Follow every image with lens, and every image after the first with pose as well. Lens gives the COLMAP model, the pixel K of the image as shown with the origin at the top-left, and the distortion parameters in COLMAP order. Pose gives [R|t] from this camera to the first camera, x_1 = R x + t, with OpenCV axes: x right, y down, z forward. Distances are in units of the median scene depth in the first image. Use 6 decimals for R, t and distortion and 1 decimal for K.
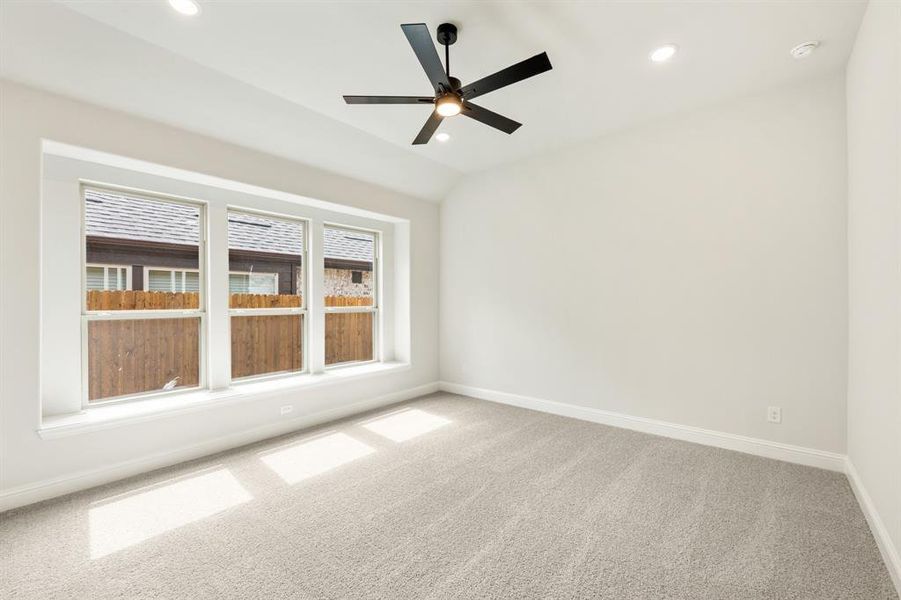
lens RADIAL K [[367.5, 0, 452.2], [0, 367.5, 298.9], [0, 0, 1]] dist [0.000087, 0.000070]
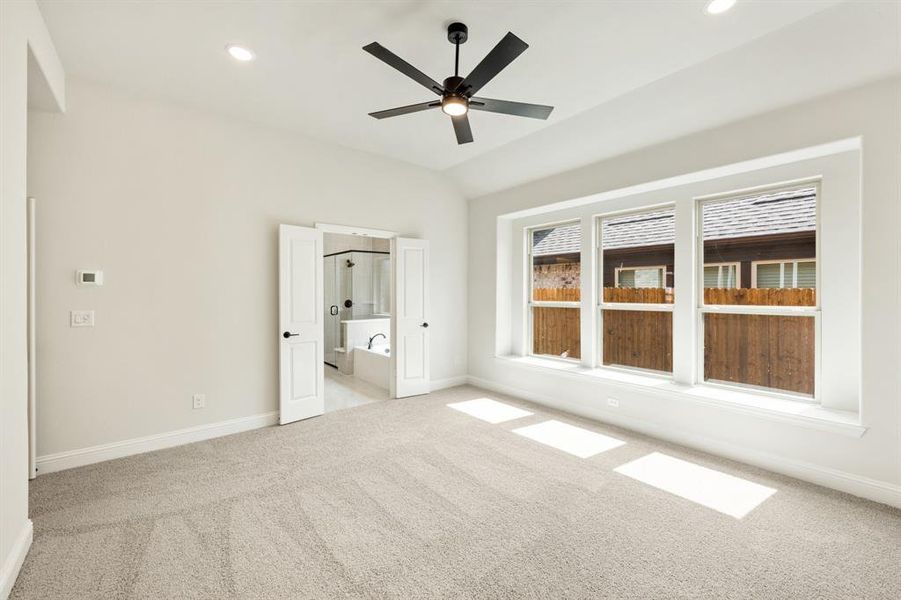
lens RADIAL K [[397.8, 0, 452.2], [0, 397.8, 298.7], [0, 0, 1]] dist [-0.000075, 0.000000]
pose [[-0.174213, 0.009769, -0.984660, 0.511086], [-0.000372, 0.999950, 0.009987, 0.003208], [0.984708, 0.002106, -0.174201, 0.533844]]
